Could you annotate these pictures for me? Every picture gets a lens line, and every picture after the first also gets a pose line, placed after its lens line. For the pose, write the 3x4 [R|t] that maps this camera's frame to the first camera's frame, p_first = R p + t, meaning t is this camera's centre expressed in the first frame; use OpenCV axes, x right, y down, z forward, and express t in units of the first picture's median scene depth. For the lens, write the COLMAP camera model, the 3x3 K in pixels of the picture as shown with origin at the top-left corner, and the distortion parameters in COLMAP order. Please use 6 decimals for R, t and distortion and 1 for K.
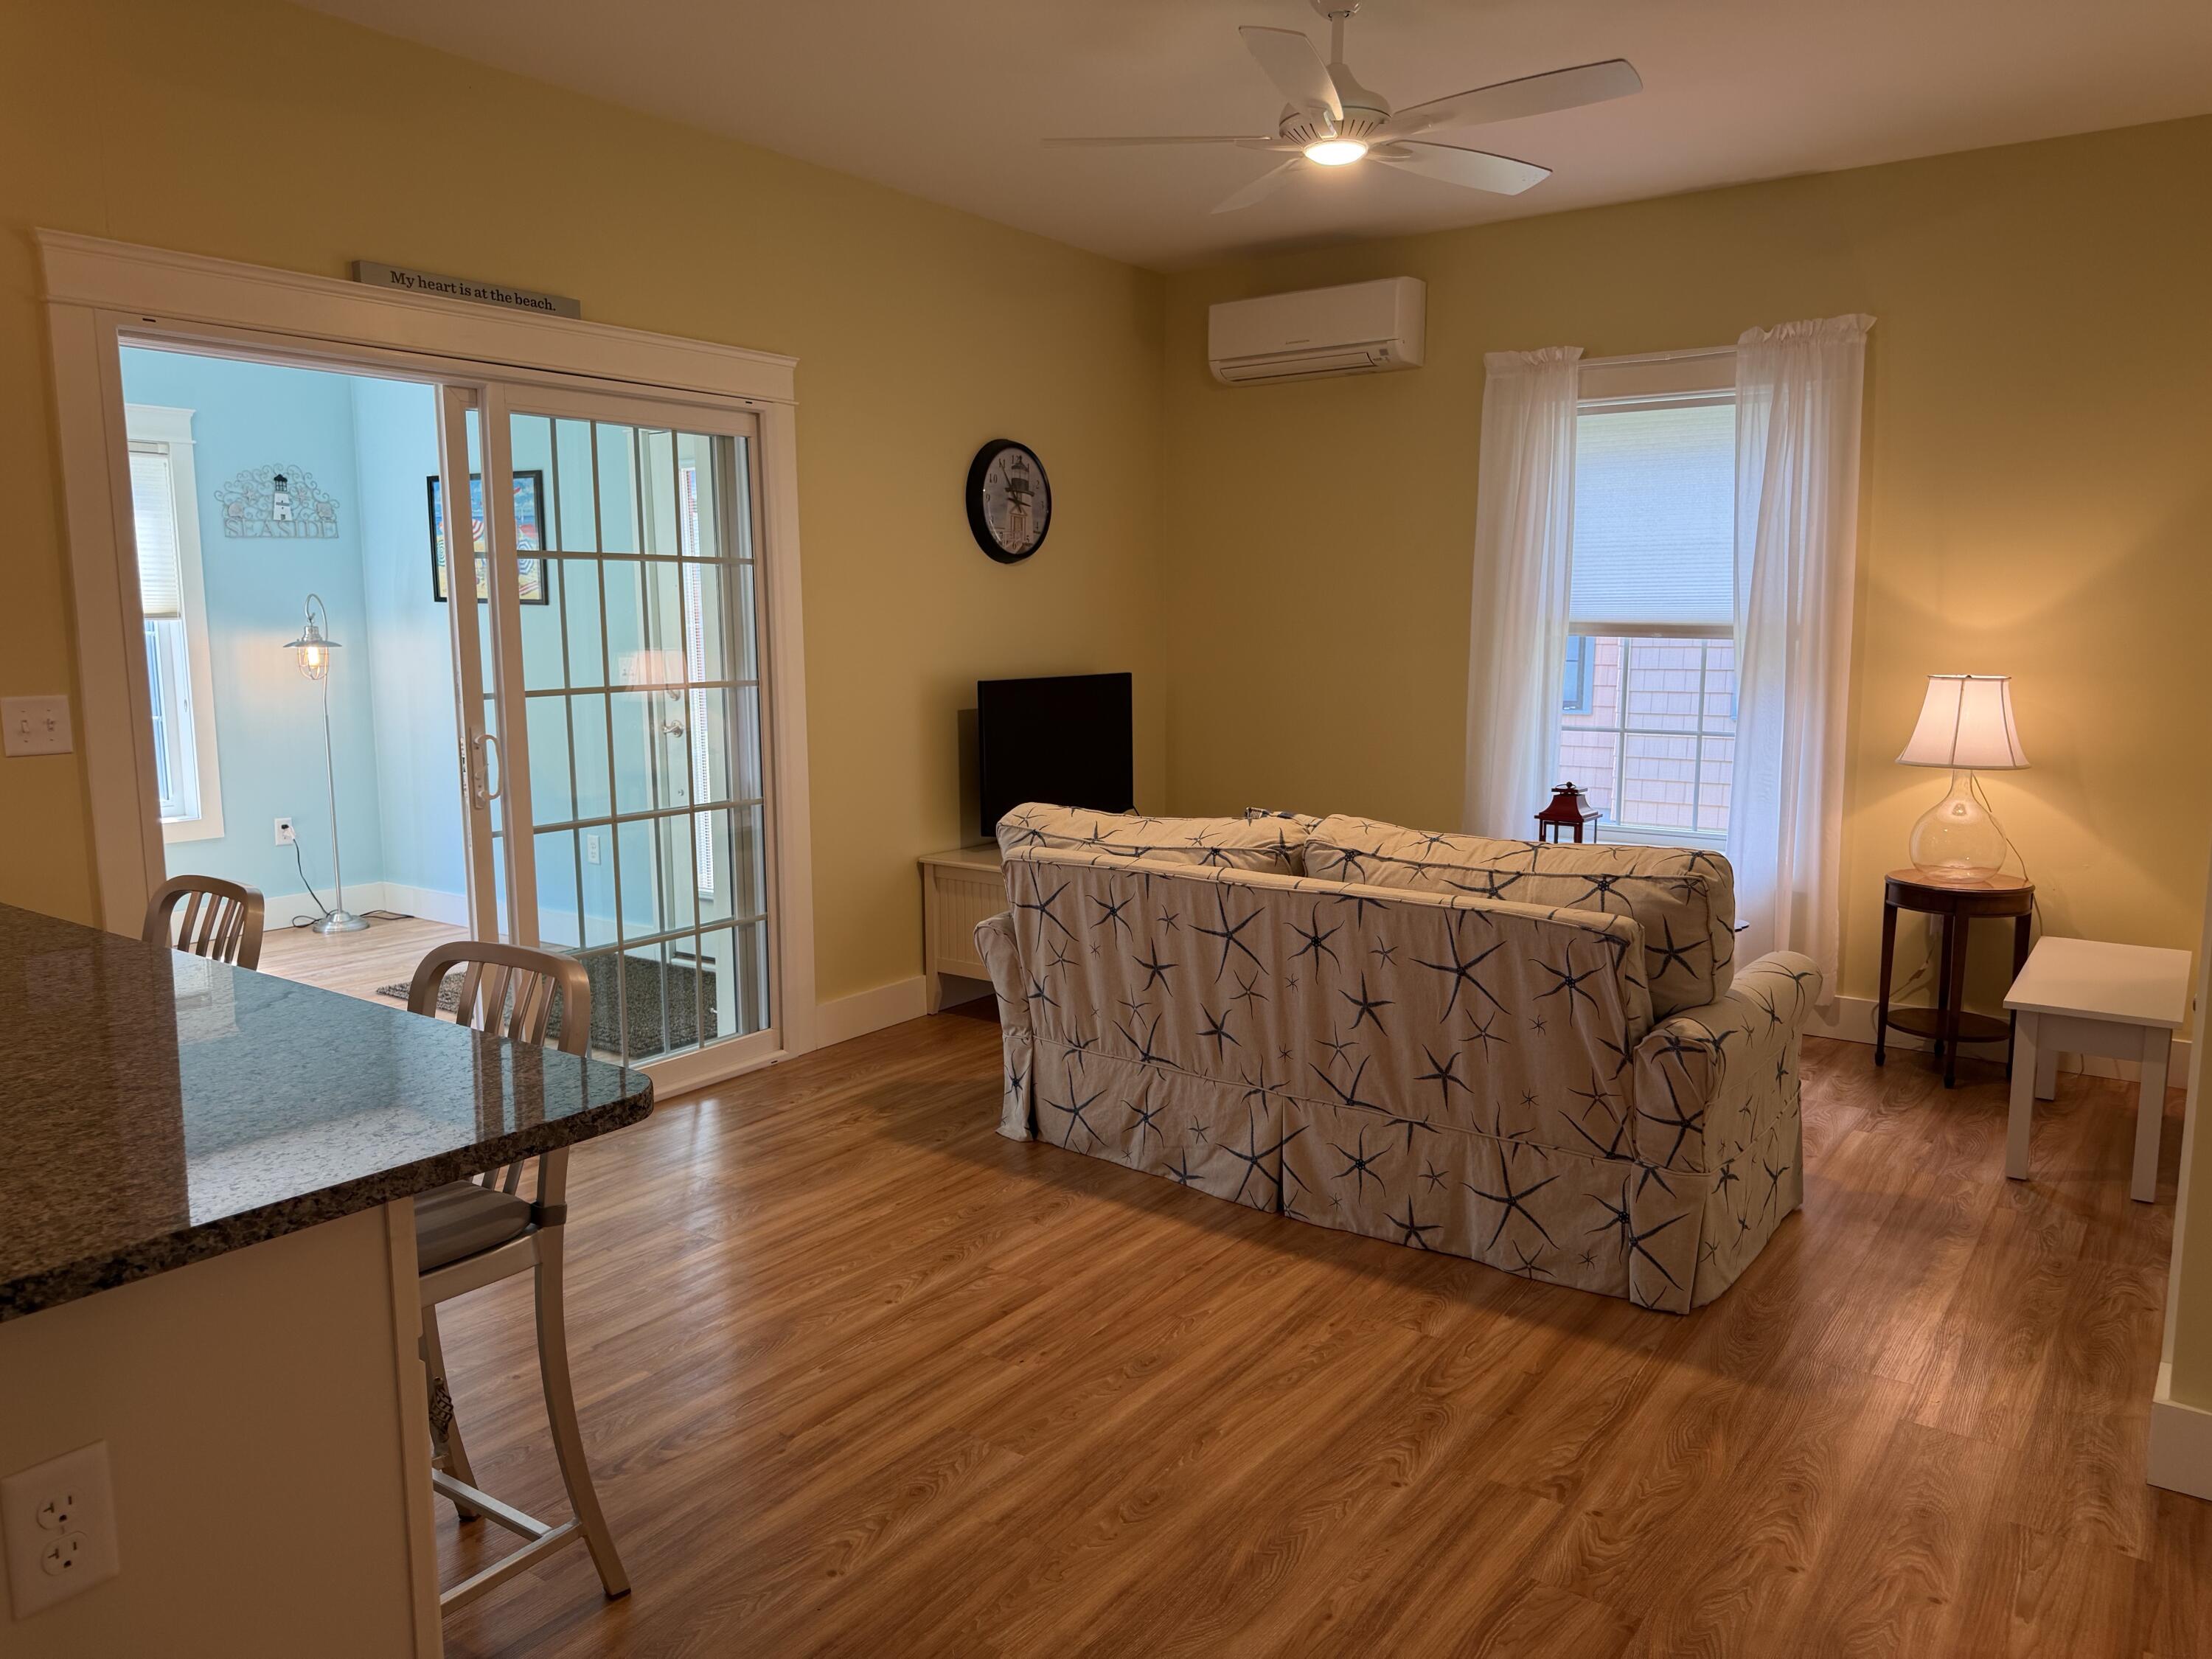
lens RADIAL K [[1554.8, 0, 1104.9], [0, 1554.8, 827.7], [0, 0, 1]] dist [0.069933, -0.079387]
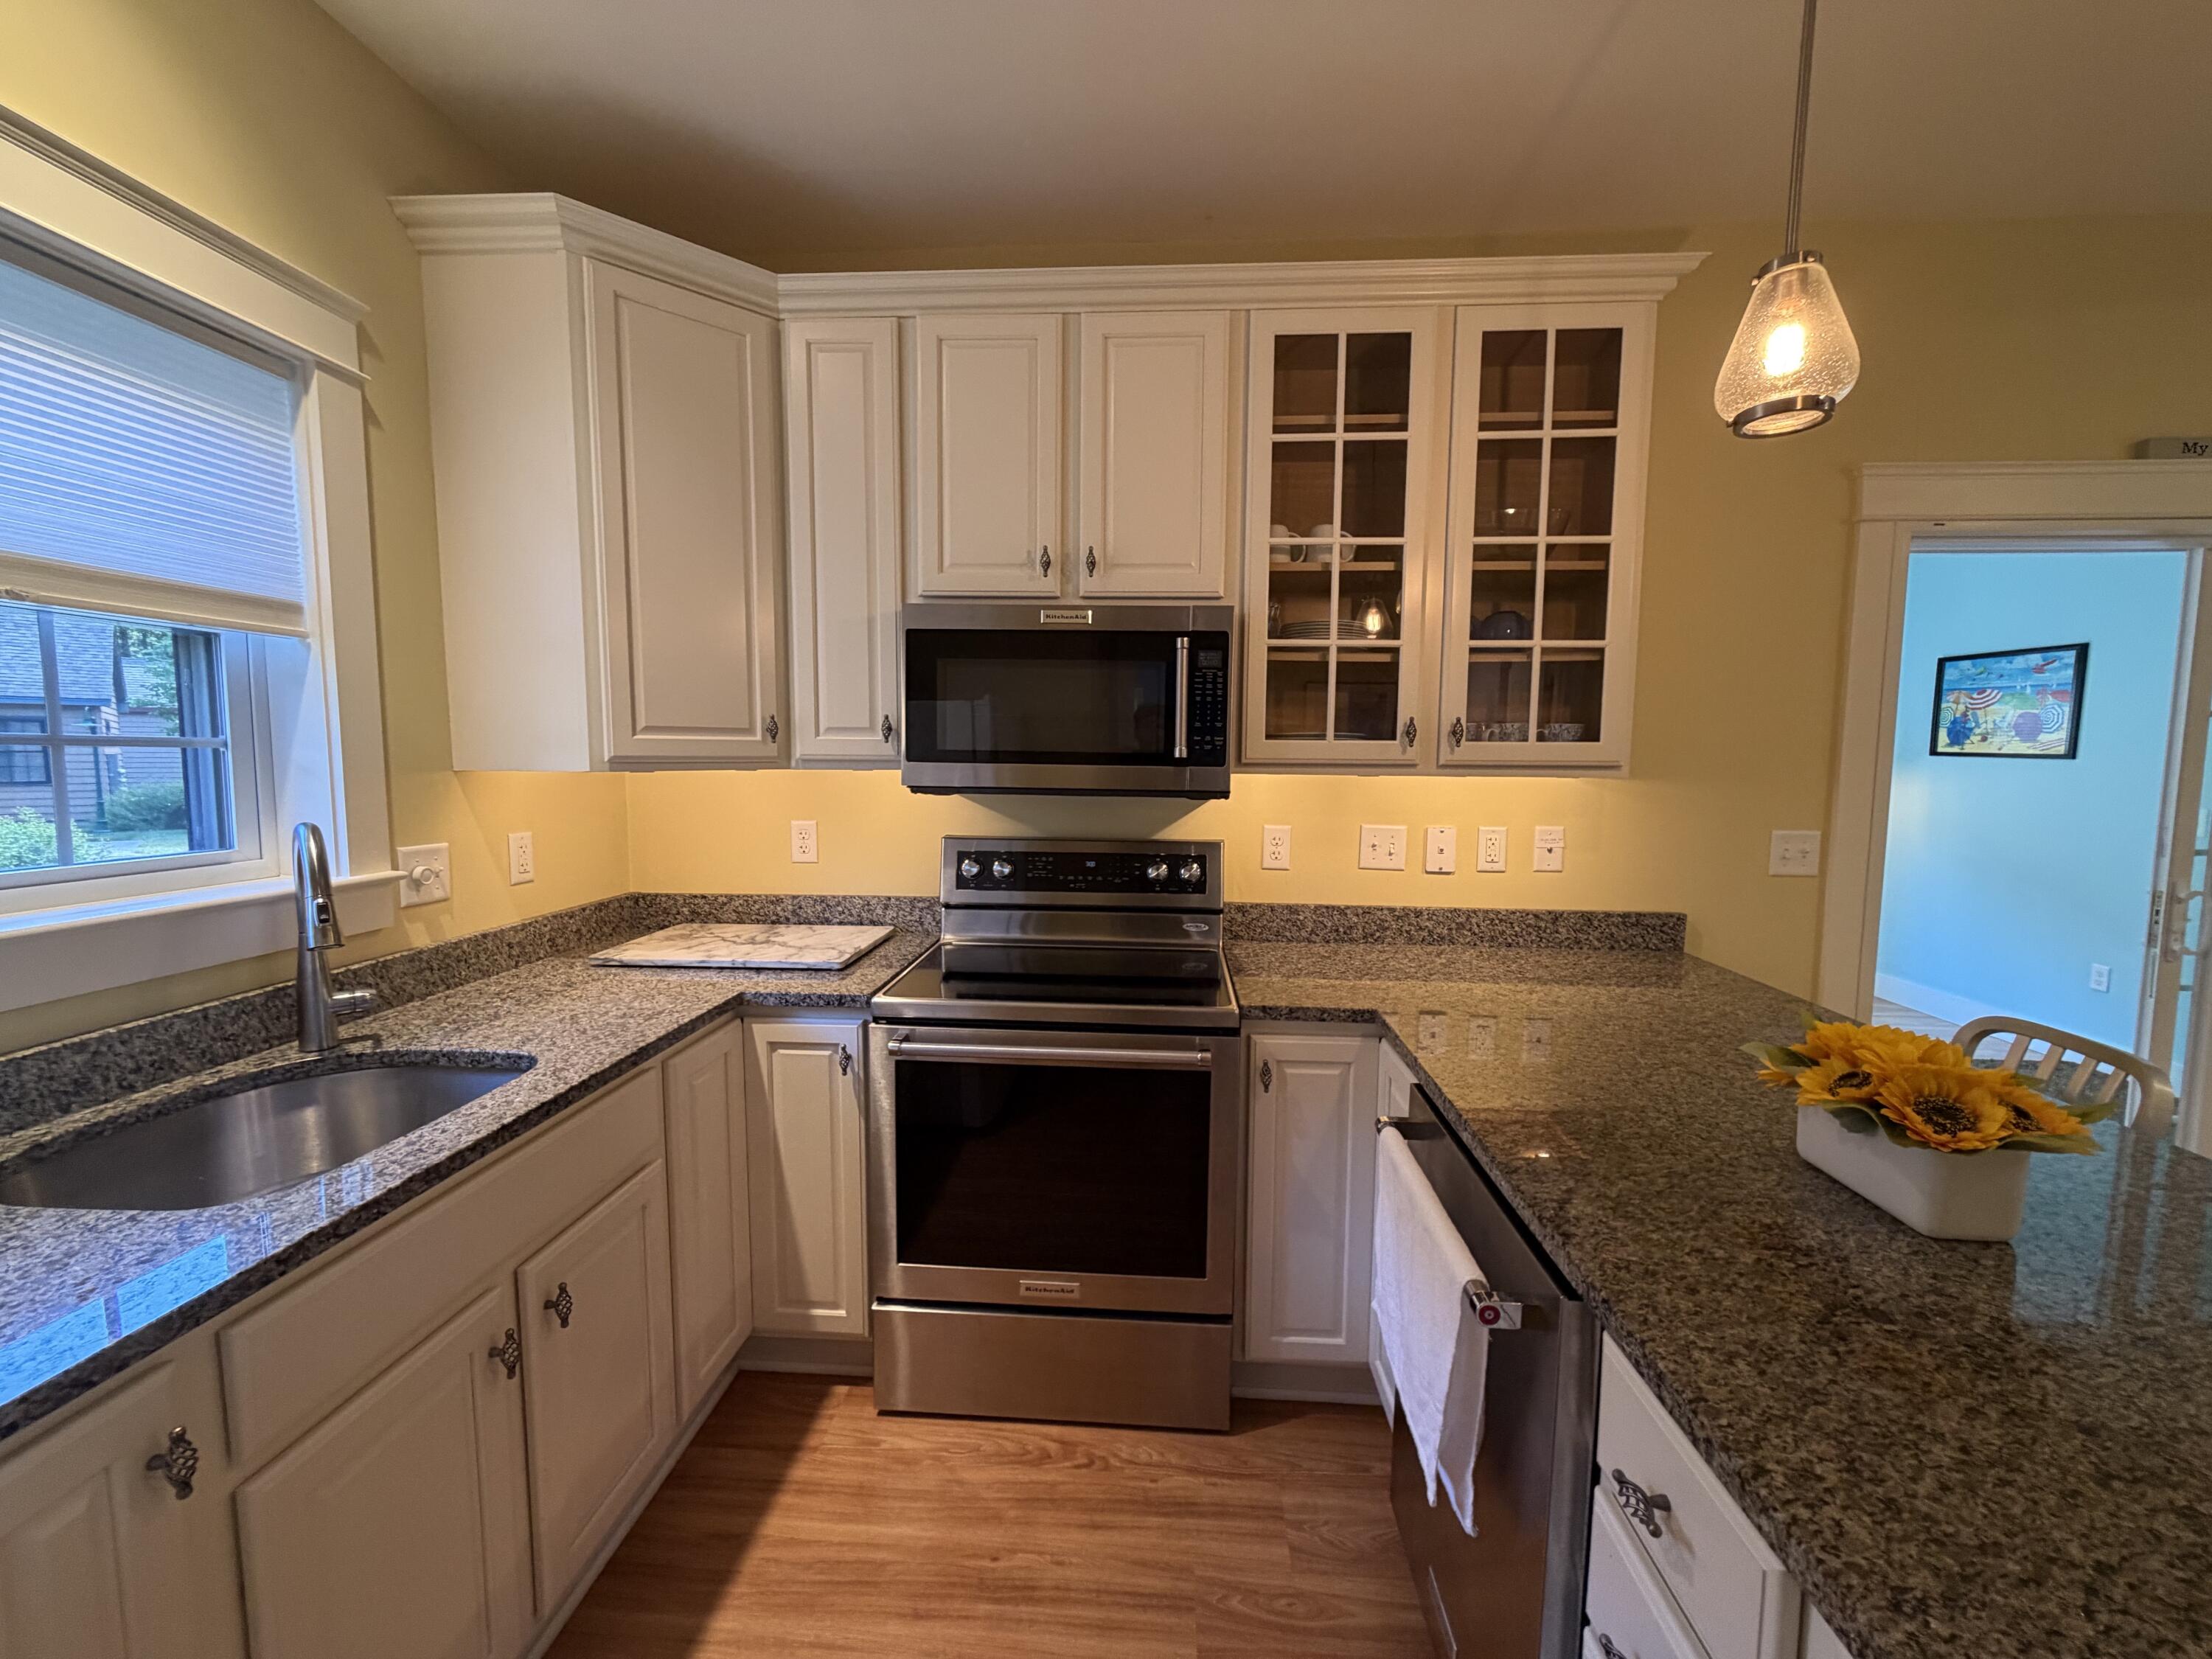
lens RADIAL K [[883.2, 0, 1113.7], [0, 883.2, 831.3], [0, 0, 1]] dist [0.000905, -0.000347]
pose [[0.534790, 0.080583, -0.841134, -0.342278], [-0.123755, 0.992178, 0.016370, -0.023952], [0.835873, 0.095340, 0.540580, 0.132047]]
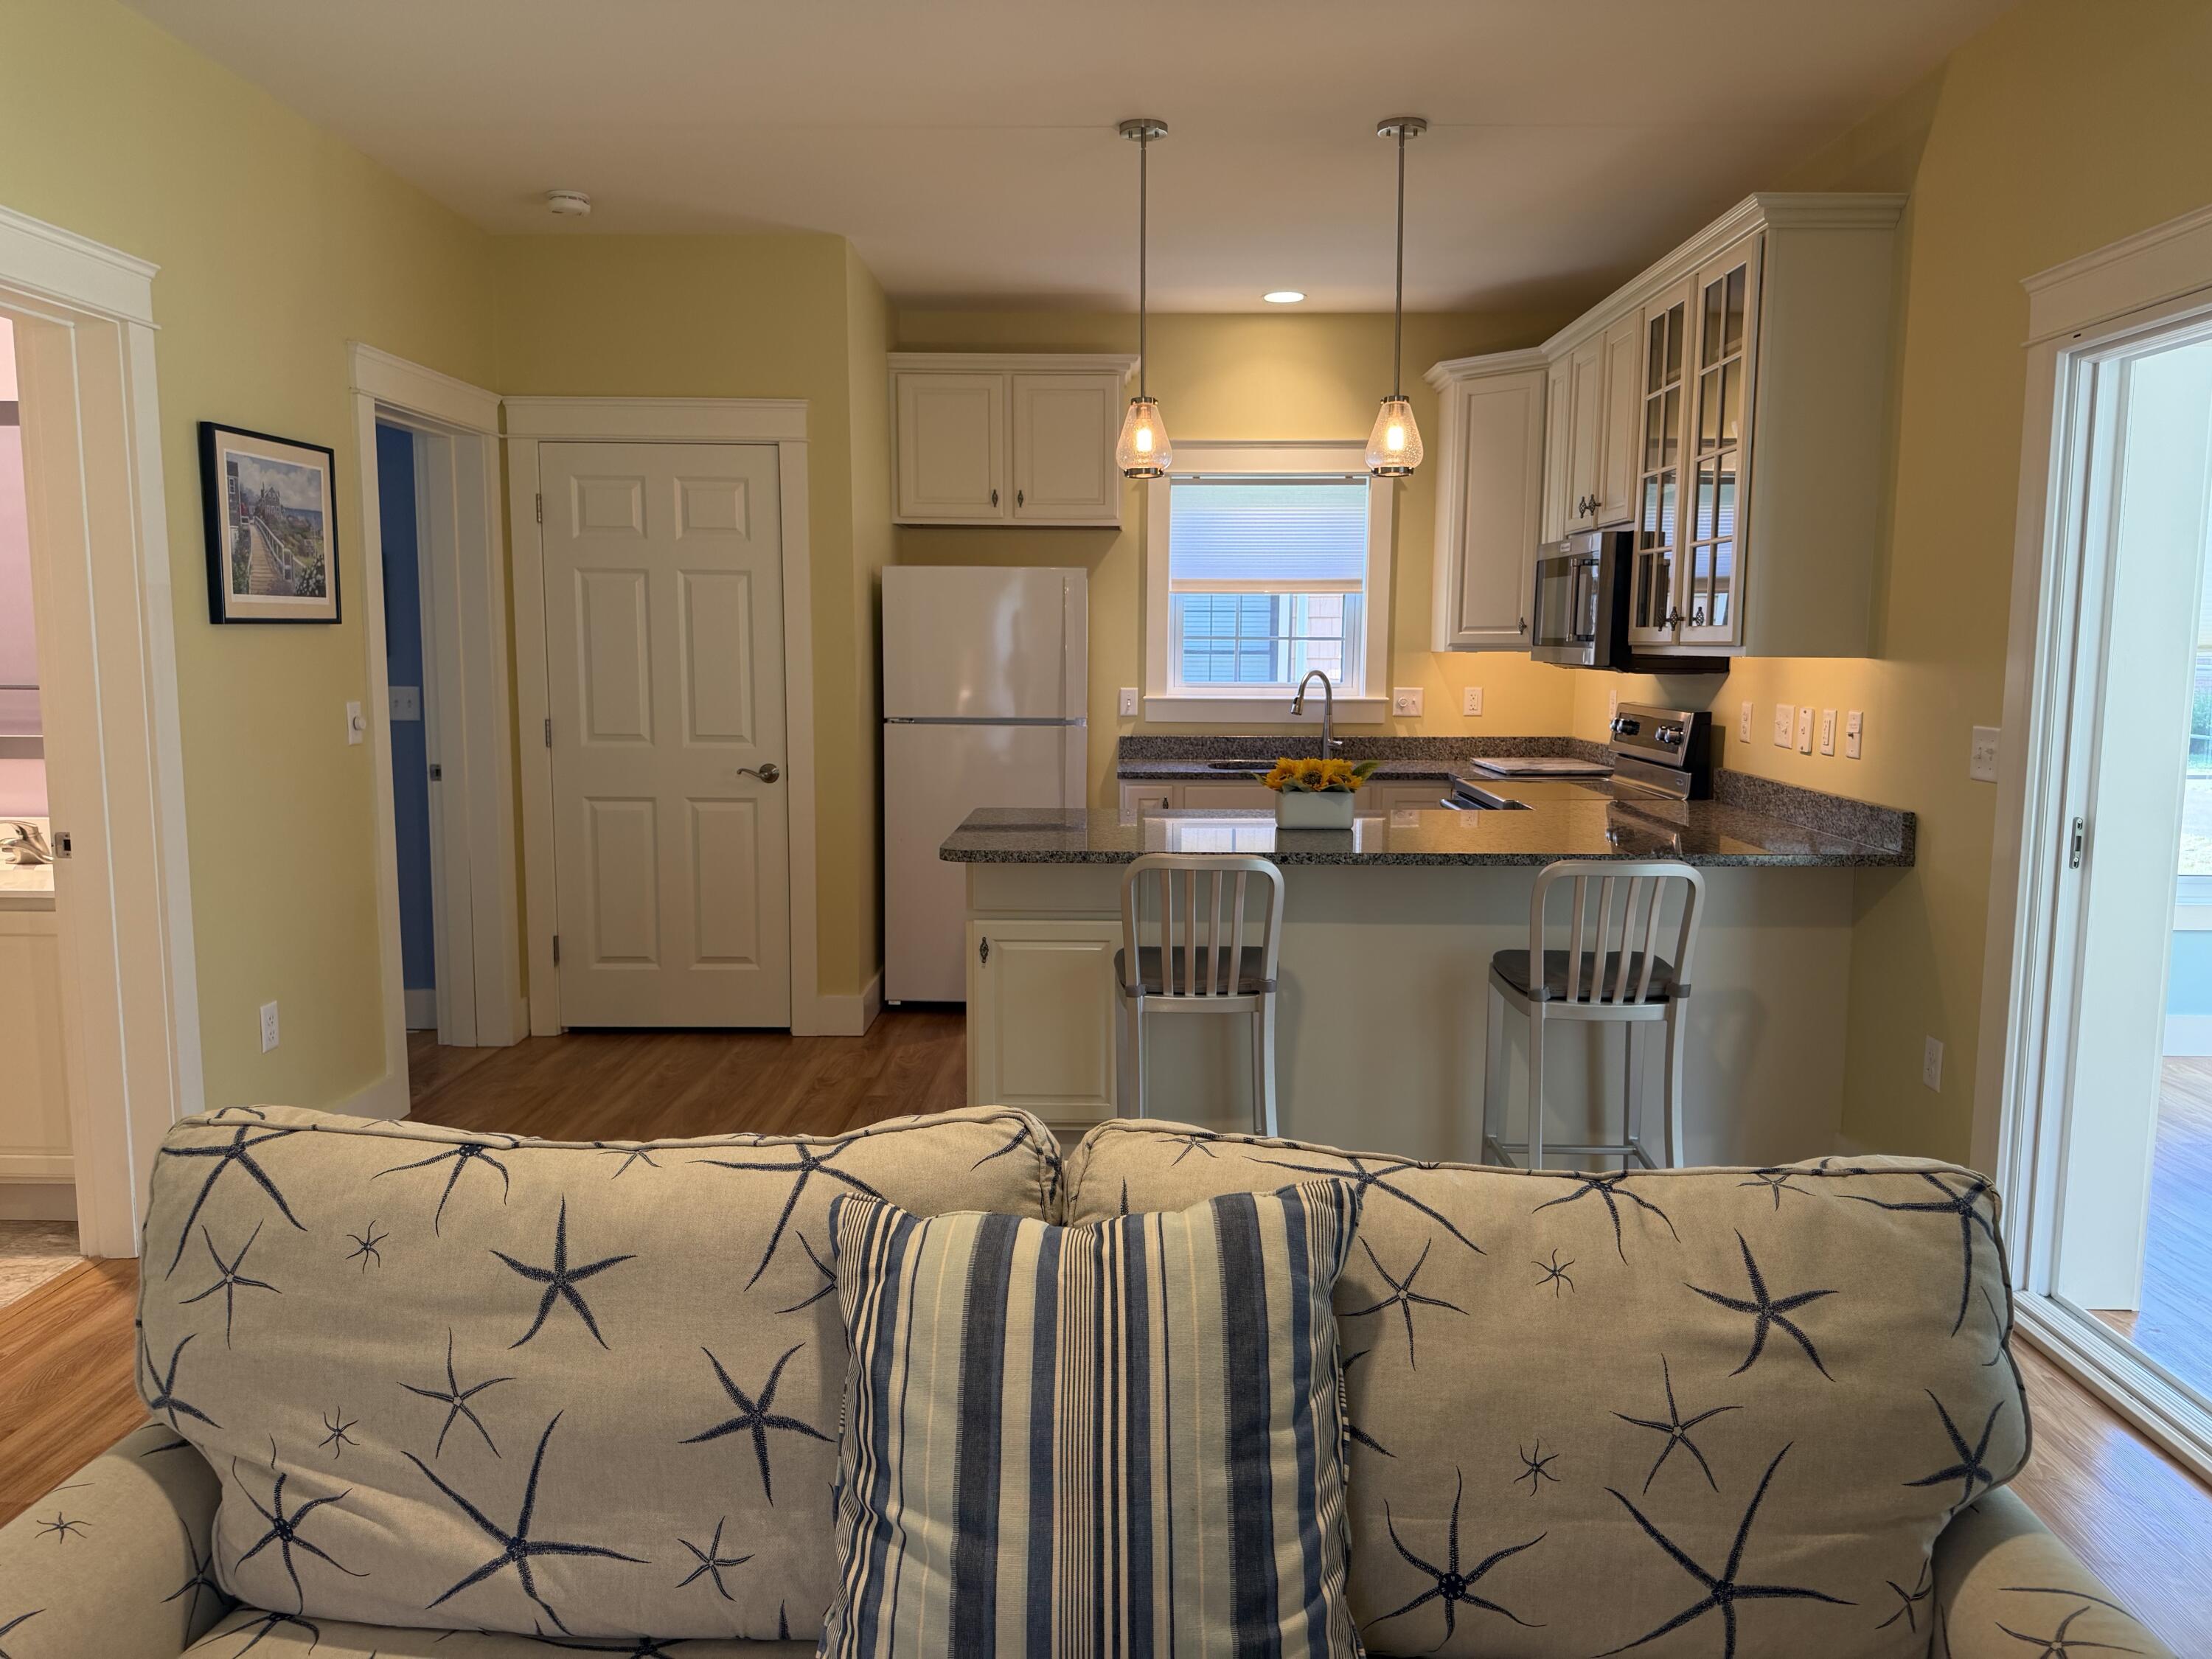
lens RADIAL K [[1554.8, 0, 1110.1], [0, 1554.8, 831.4], [0, 0, 1]] dist [0.069933, -0.079387]
pose [[-0.819310, 0.068264, -0.569273, 0.389803], [-0.080237, 0.969465, 0.231733, -0.197950], [0.567709, 0.235538, -0.788814, 1.408449]]
